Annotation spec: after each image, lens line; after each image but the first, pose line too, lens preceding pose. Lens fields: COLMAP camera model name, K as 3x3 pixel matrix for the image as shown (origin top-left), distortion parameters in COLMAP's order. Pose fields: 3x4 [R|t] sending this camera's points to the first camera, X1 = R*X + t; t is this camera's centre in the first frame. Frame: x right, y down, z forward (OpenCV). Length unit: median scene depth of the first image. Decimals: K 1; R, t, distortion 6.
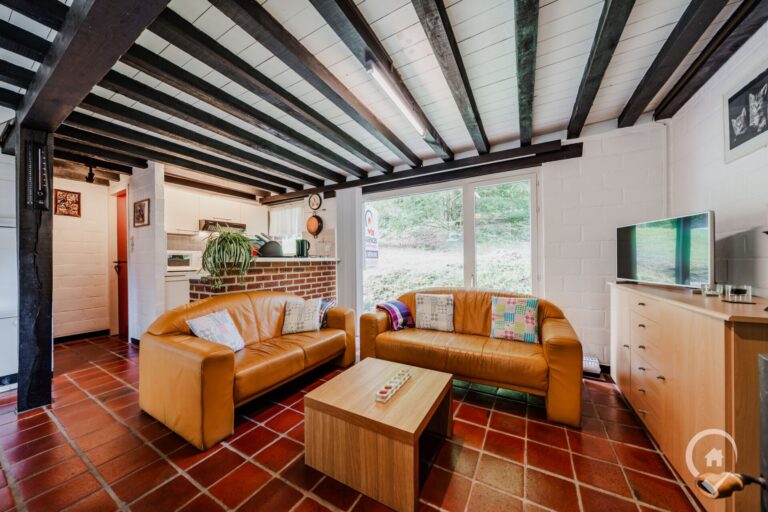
lens RADIAL K [[258.2, 0, 384.7], [0, 258.2, 261.8], [0, 0, 1]] dist [-0.006459, 0.000088]
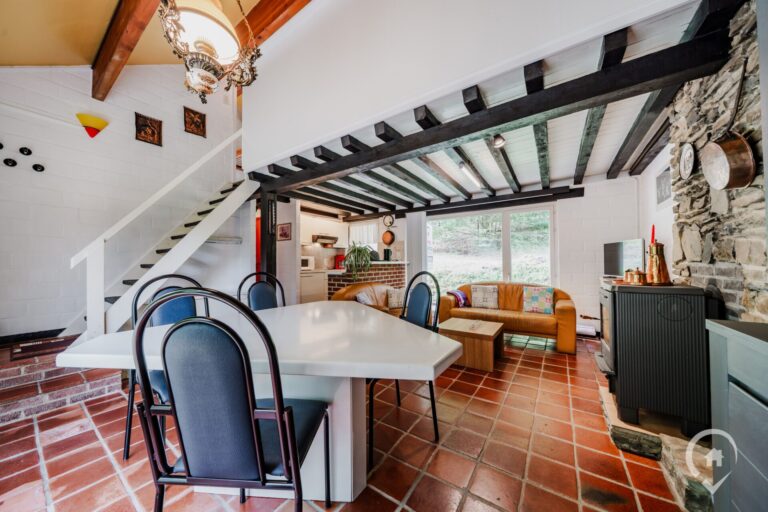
lens RADIAL K [[258.2, 0, 382.4], [0, 258.2, 260.8], [0, 0, 1]] dist [-0.006459, 0.000088]
pose [[0.996163, 0.001792, -0.087501, -0.260100], [-0.003150, 0.999877, -0.015385, 0.004764], [0.087462, 0.015602, 0.996046, -0.550619]]
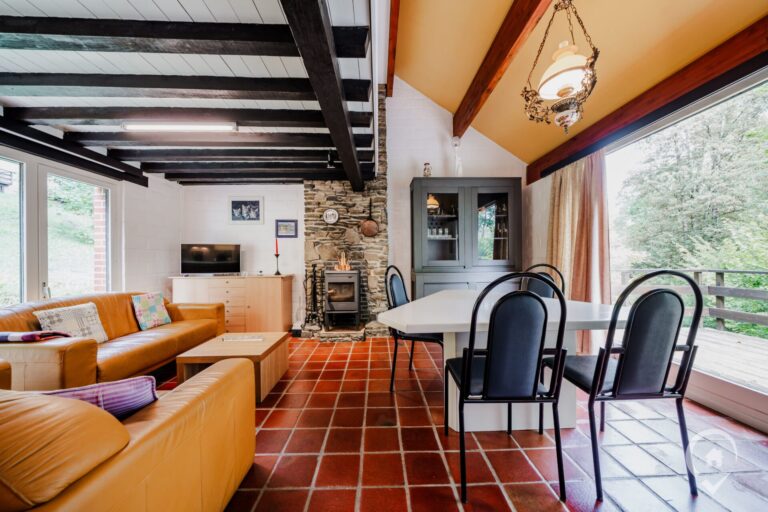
lens RADIAL K [[258.2, 0, 383.3], [0, 258.2, 259.4], [0, 0, 1]] dist [-0.006459, 0.000088]
pose [[-0.514837, 0.020954, 0.857032, -0.900882], [0.024806, 0.999647, -0.009539, 0.014550], [-0.856929, 0.016349, -0.515175, 0.544718]]
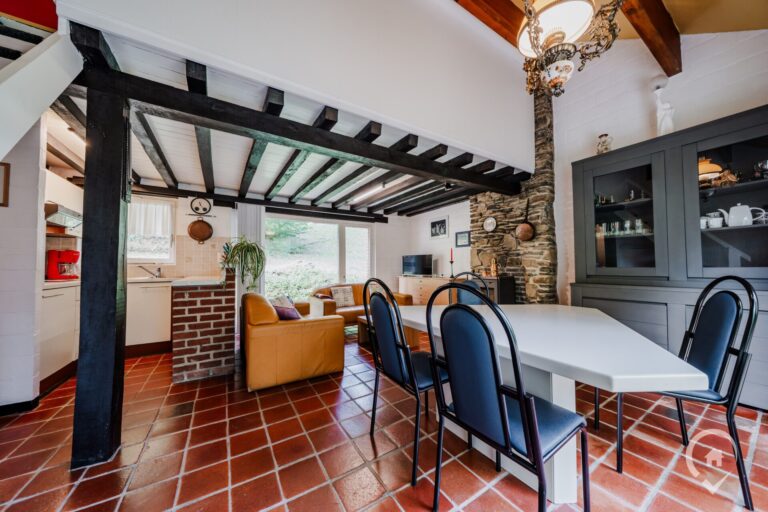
lens RADIAL K [[258.2, 0, 382.2], [0, 258.2, 257.8], [0, 0, 1]] dist [-0.006459, 0.000088]
pose [[0.479559, 0.041733, 0.876517, -1.123736], [0.008356, 0.998606, -0.052118, 0.021099], [-0.877470, 0.032317, 0.478541, -0.064570]]
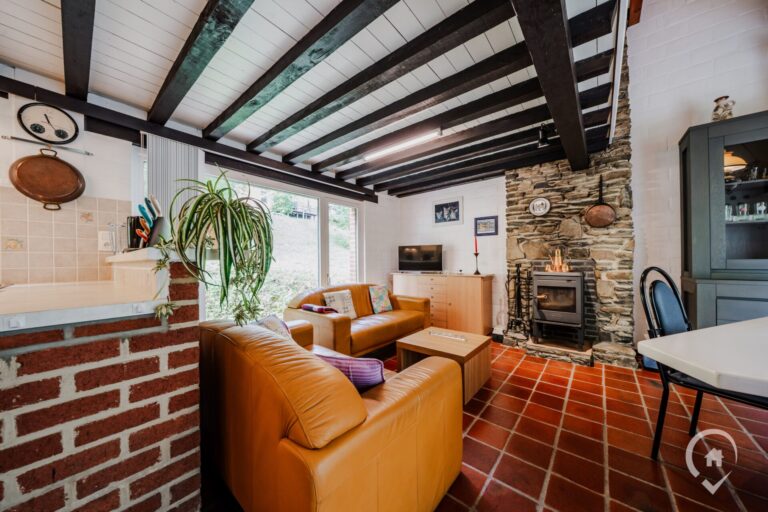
lens RADIAL K [[258.2, 0, 383.3], [0, 258.2, 259.8], [0, 0, 1]] dist [-0.006459, 0.000088]
pose [[0.179327, 0.016318, 0.983654, -0.840677], [0.016830, 0.999665, -0.019651, 0.012436], [-0.983646, 0.020079, 0.178992, 0.557650]]
